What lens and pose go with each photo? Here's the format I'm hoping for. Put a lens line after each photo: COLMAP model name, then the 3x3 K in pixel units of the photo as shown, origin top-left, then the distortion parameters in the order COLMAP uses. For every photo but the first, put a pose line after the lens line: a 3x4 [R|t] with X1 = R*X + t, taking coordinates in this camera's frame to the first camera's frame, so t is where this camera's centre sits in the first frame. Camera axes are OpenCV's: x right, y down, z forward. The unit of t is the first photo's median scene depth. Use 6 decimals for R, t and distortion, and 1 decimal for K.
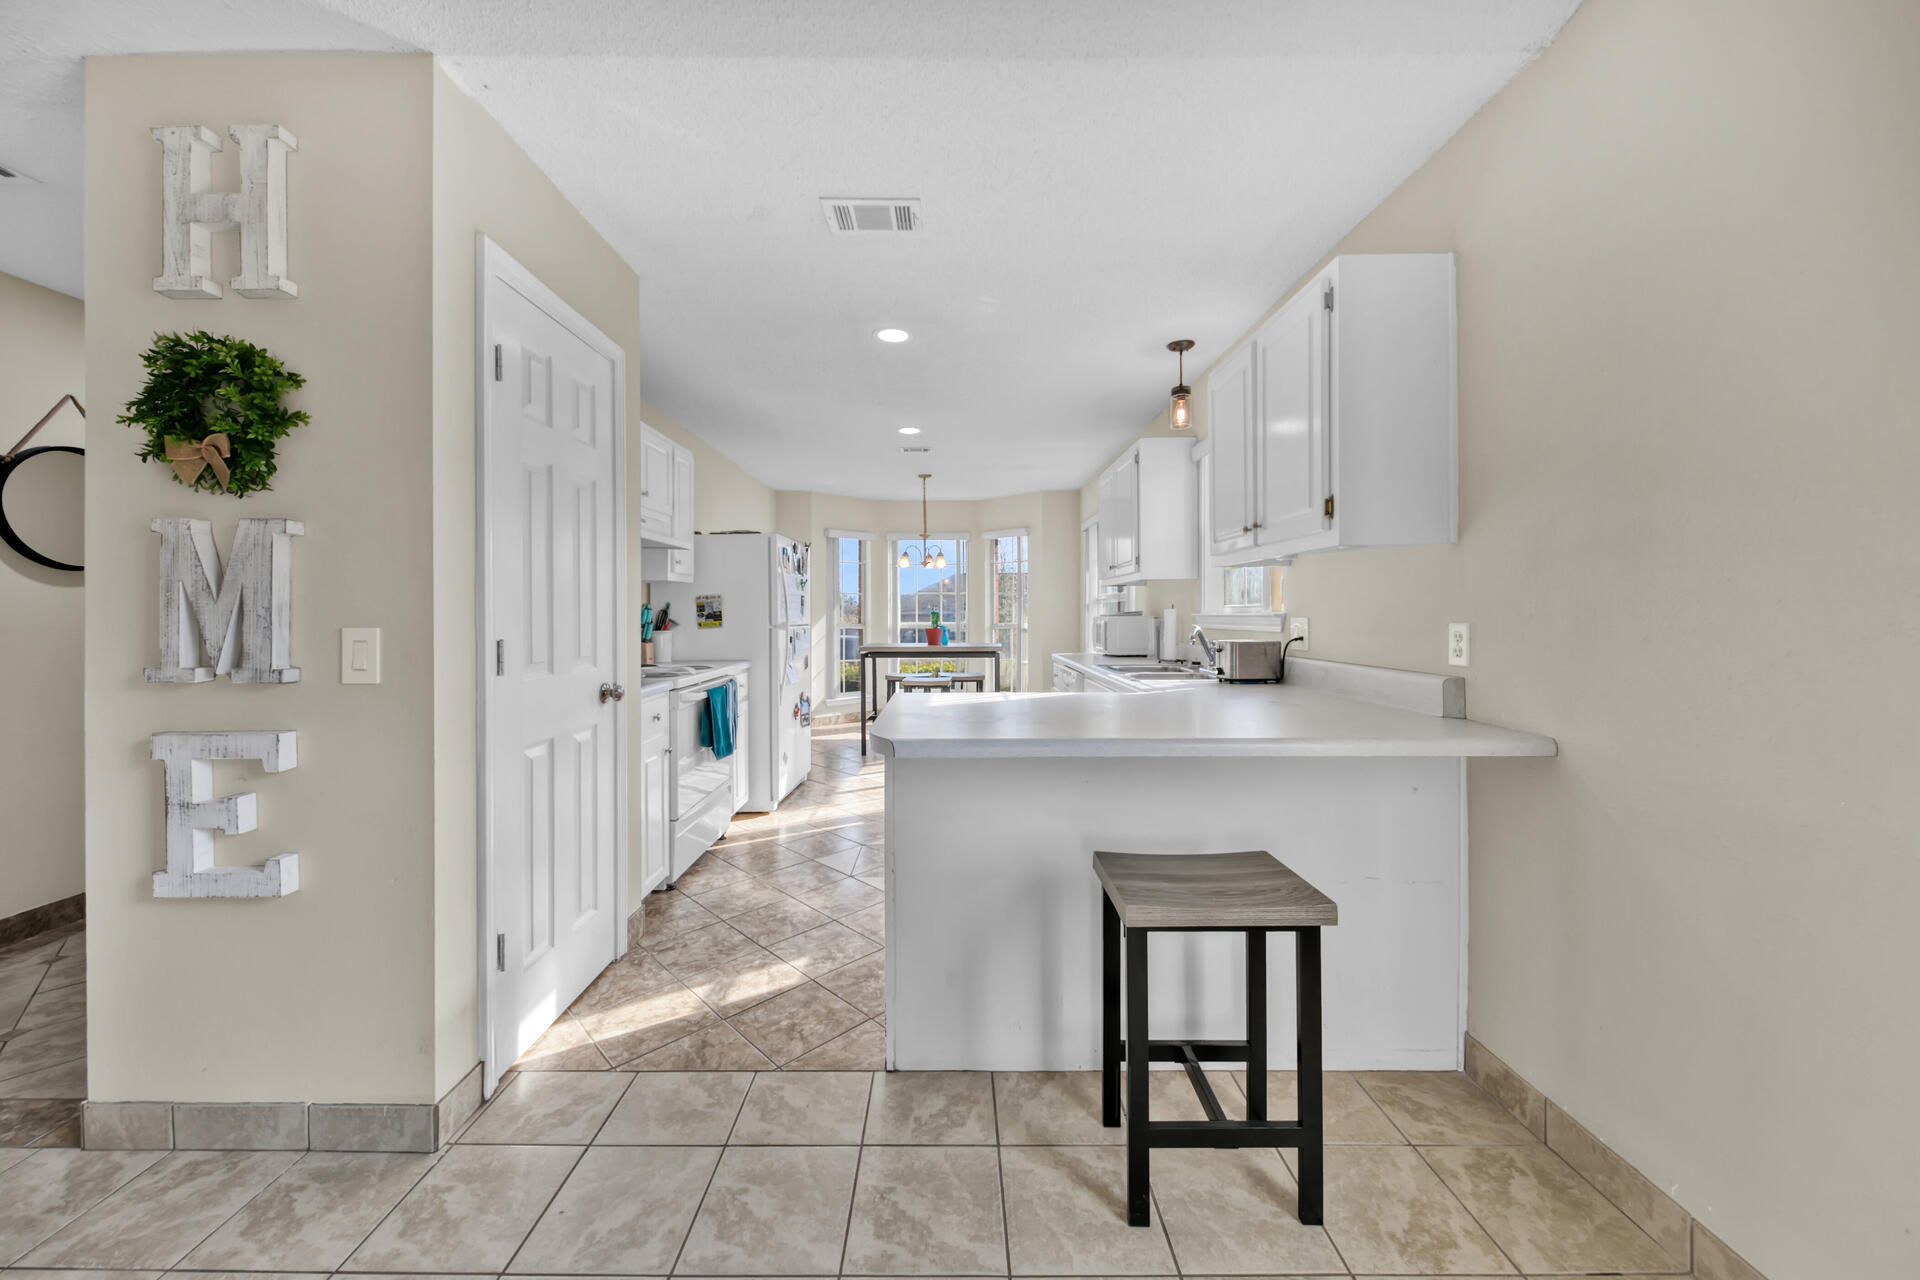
lens RADIAL K [[706.0, 0, 944.6], [0, 706.0, 613.7], [0, 0, 1]] dist [0.001228, 0.000145]
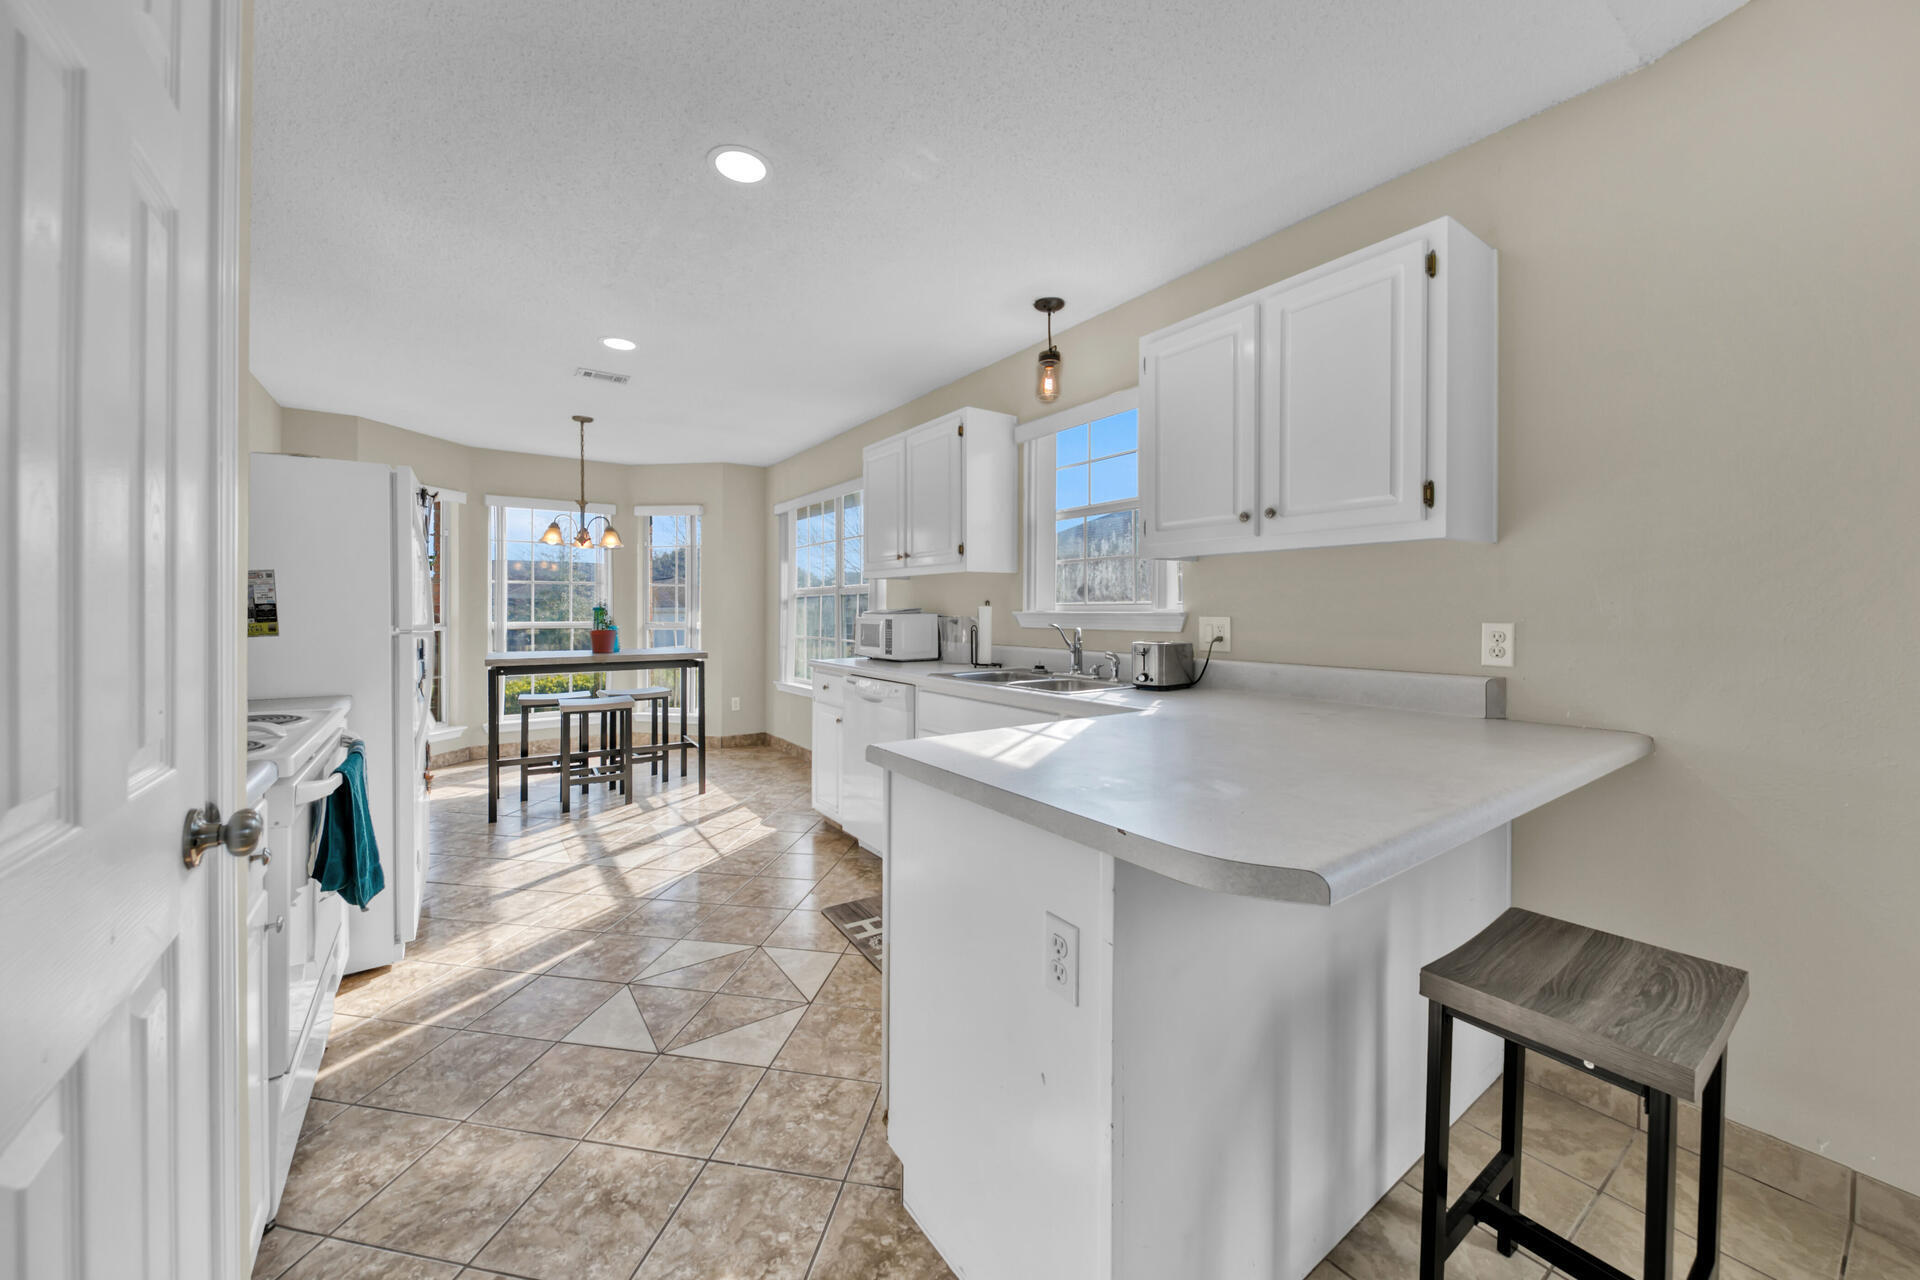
lens RADIAL K [[711.1, 0, 957.9], [0, 711.1, 609.0], [0, 0, 1]] dist [-0.001984, -0.000453]
pose [[0.812512, 0.004903, 0.582924, -0.434486], [-0.003541, 0.999988, -0.003476, -0.000283], [-0.582933, 0.000760, 0.812520, 0.573587]]
